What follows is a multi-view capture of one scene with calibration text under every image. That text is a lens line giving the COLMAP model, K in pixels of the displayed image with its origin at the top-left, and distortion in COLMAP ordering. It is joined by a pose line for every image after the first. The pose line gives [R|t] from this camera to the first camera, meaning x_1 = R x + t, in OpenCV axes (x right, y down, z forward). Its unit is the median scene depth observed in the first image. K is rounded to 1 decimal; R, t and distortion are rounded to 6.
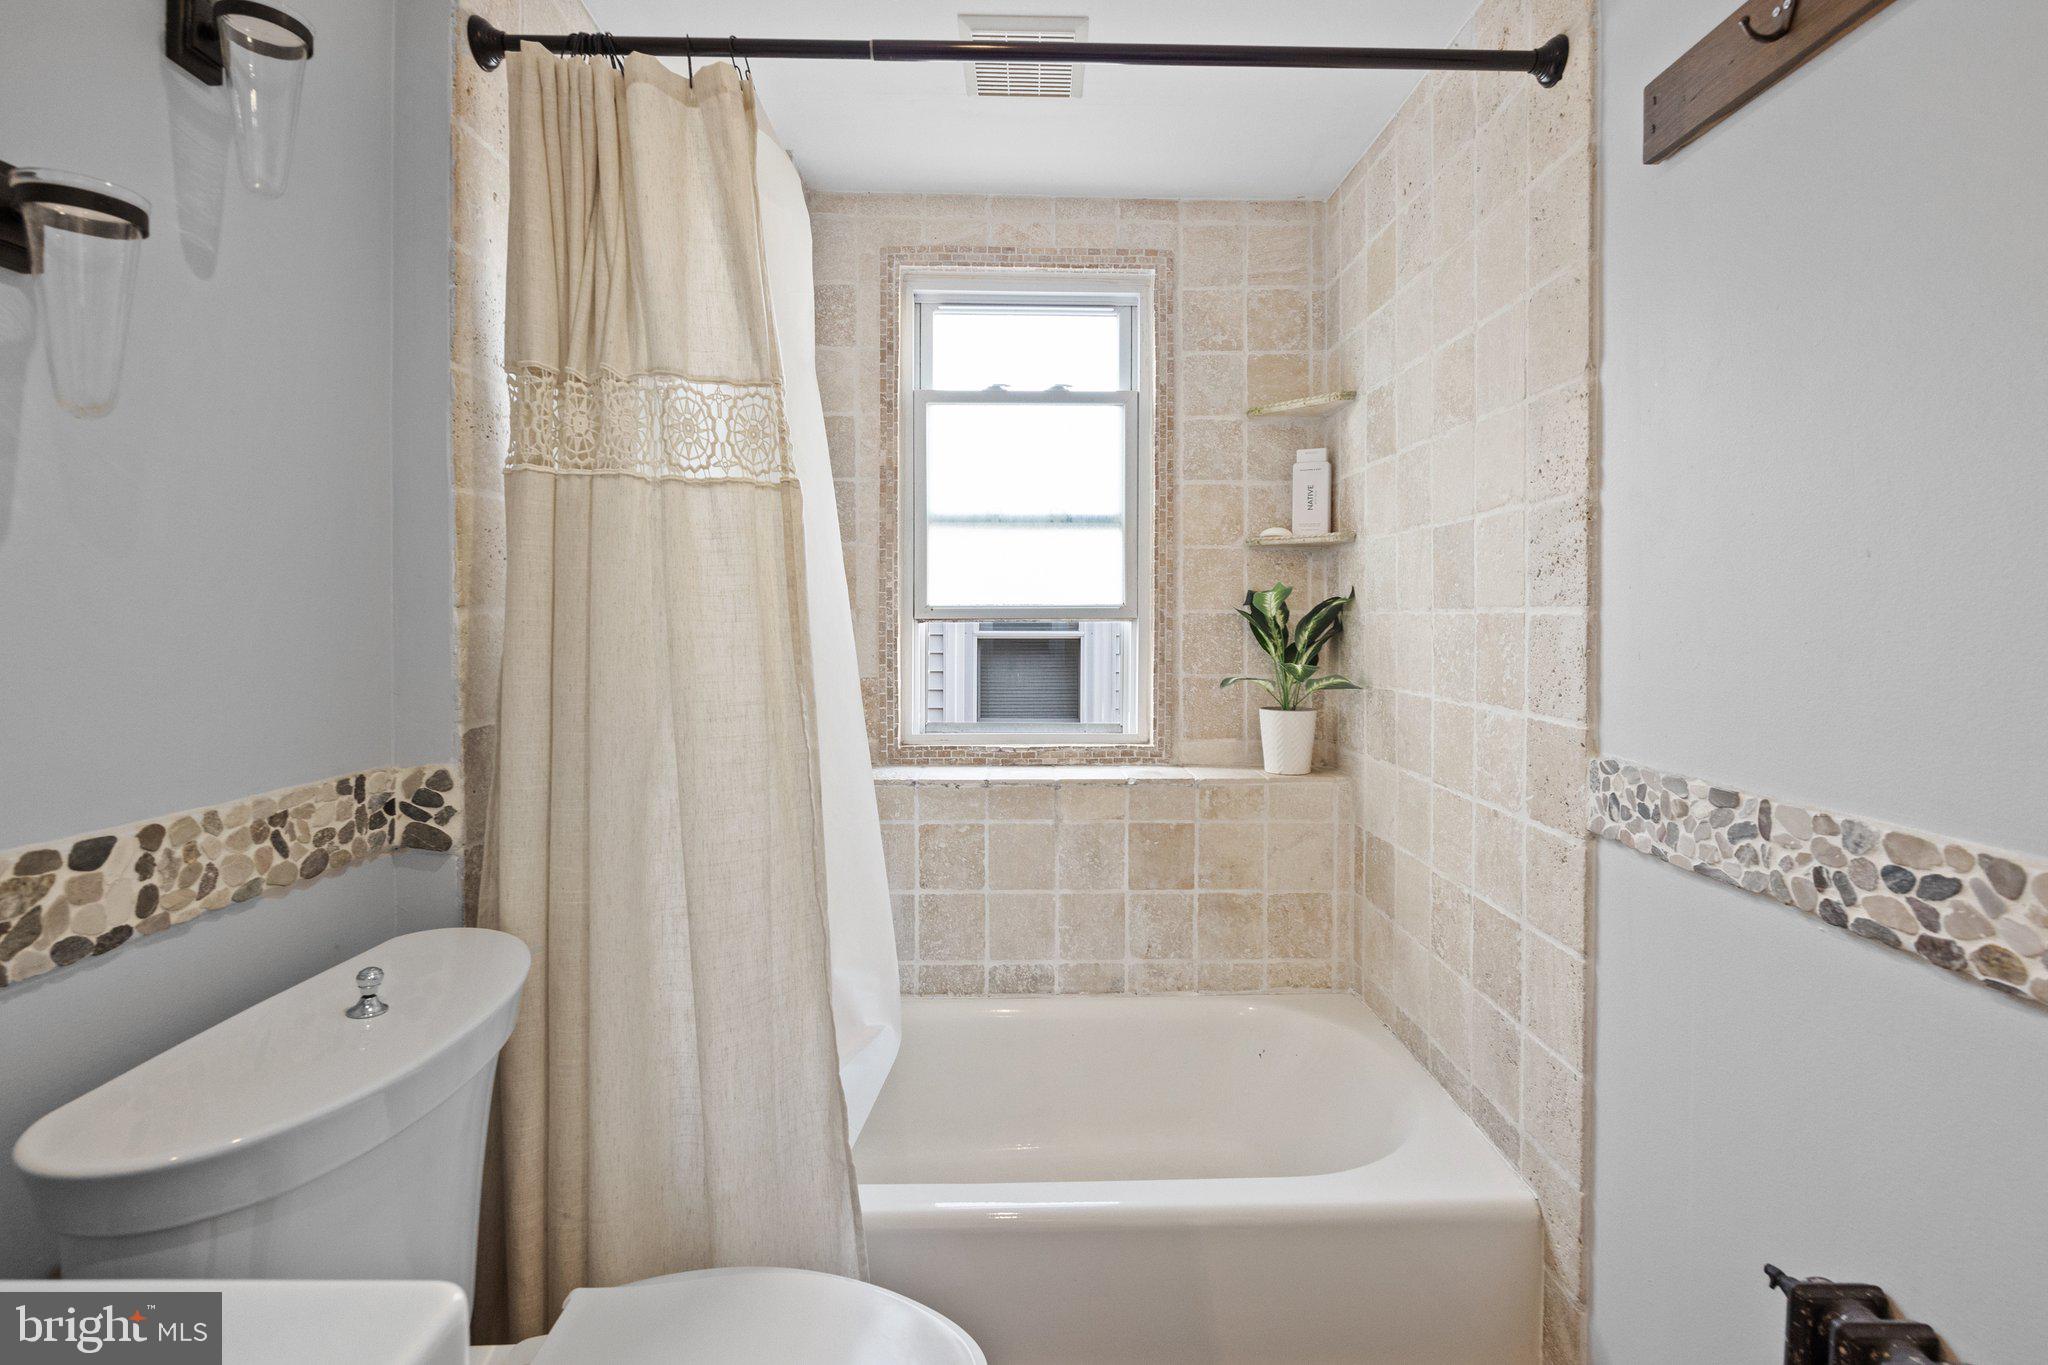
lens RADIAL K [[950.5, 0, 1013.5], [0, 950.5, 627.4], [0, 0, 1]] dist [-0.004976, -0.000955]
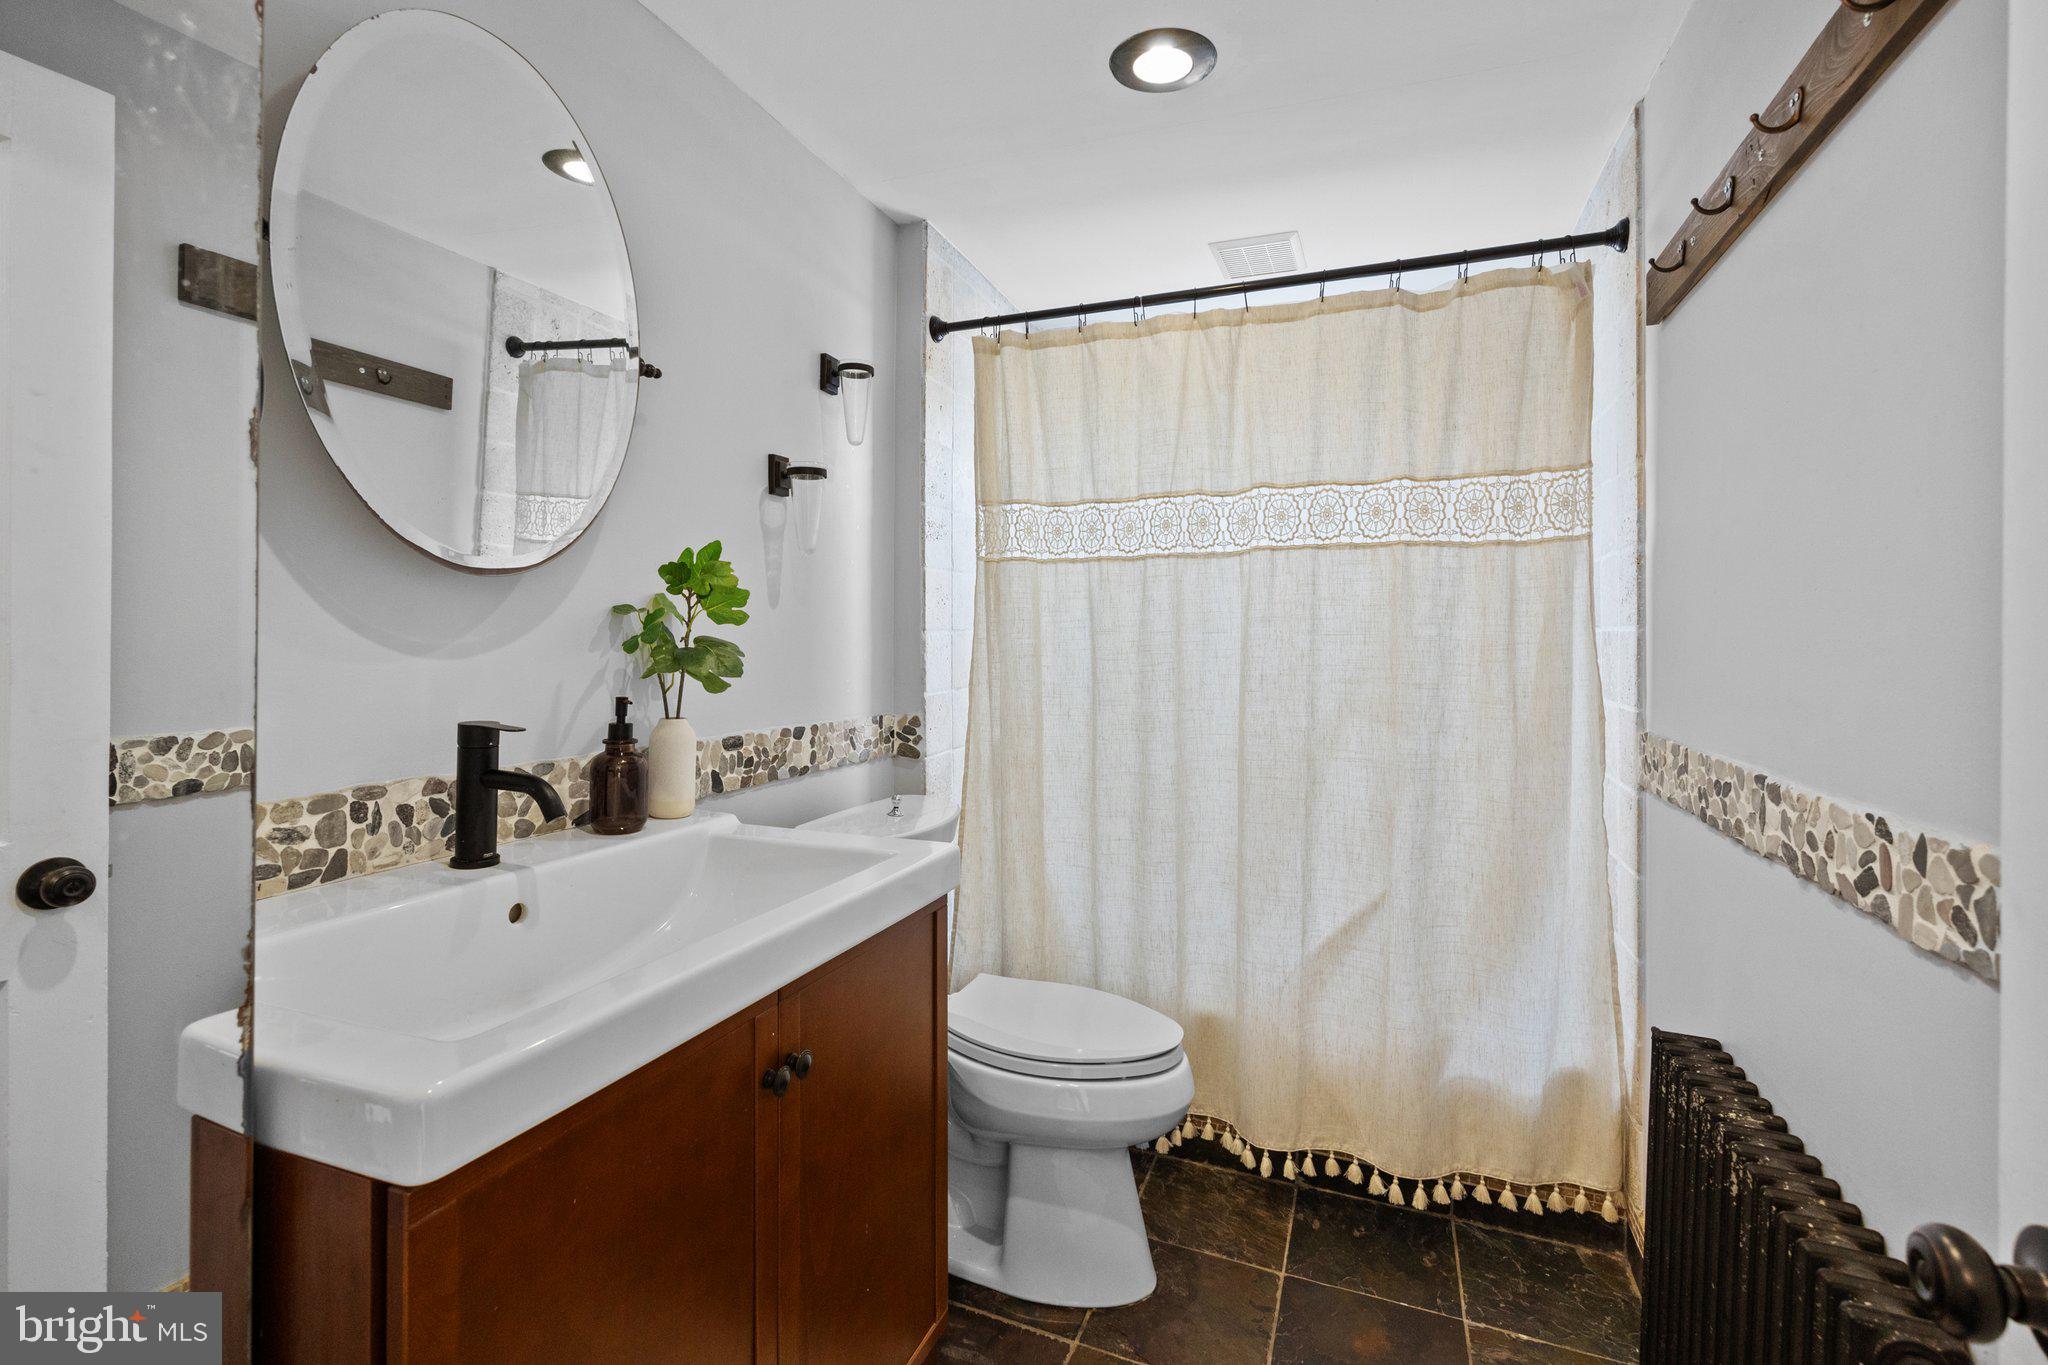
lens RADIAL K [[950.5, 0, 1013.5], [0, 950.5, 627.4], [0, 0, 1]] dist [-0.004976, -0.000955]
pose [[0.930384, -0.006352, -0.366531, 0.351793], [-0.003569, 0.999646, -0.026382, 0.029923], [0.366569, 0.025854, 0.930032, -0.892815]]
